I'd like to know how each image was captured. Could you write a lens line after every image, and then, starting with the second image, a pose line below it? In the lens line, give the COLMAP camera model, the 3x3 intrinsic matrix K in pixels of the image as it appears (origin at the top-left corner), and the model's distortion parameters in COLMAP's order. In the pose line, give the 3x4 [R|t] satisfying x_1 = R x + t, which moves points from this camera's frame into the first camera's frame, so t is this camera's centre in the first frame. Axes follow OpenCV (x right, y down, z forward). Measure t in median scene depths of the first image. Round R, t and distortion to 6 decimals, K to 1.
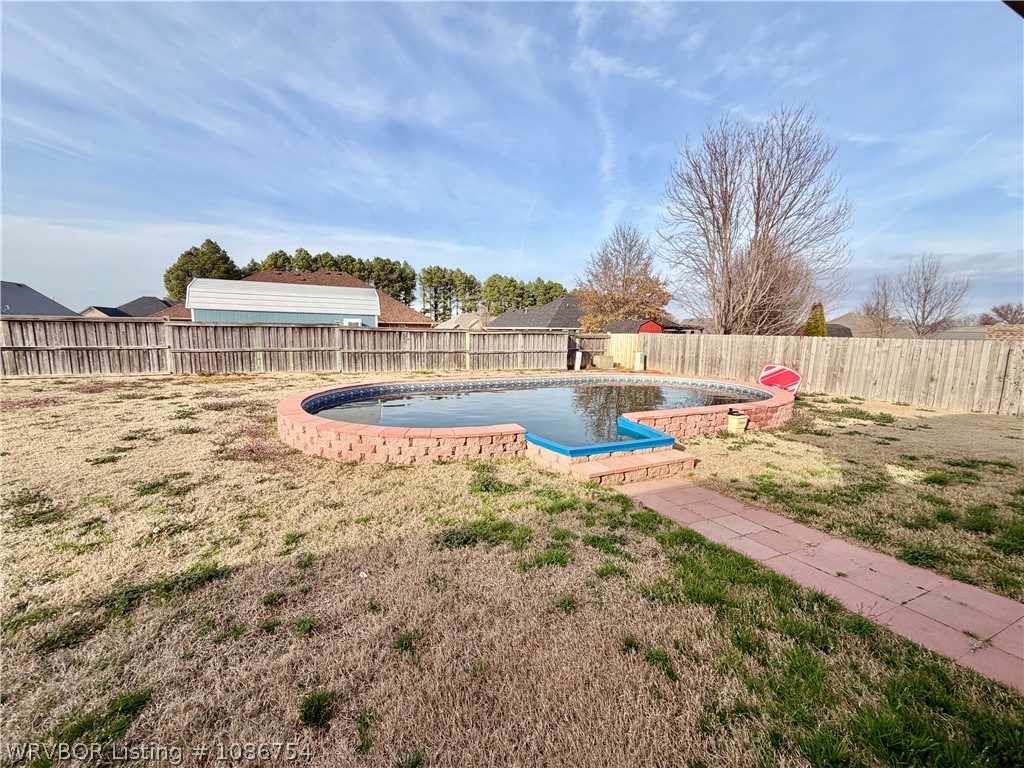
lens RADIAL K [[408.1, 0, 508.7], [0, 408.1, 384.6], [0, 0, 1]] dist [0.000431, -0.000300]
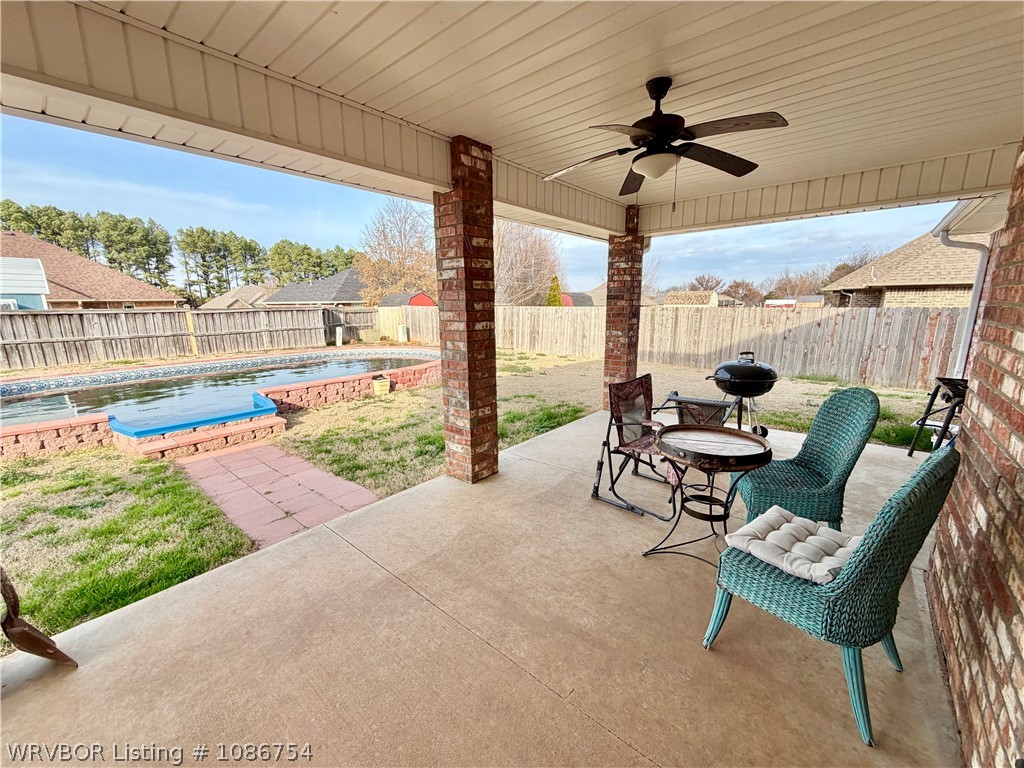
lens RADIAL K [[408.1, 0, 508.7], [0, 408.1, 384.6], [0, 0, 1]] dist [0.000431, -0.000300]
pose [[0.908209, -0.107211, 0.404552, 0.192597], [0.078812, 0.993150, 0.086264, 0.007307], [-0.411030, -0.046462, 0.910437, -0.112653]]
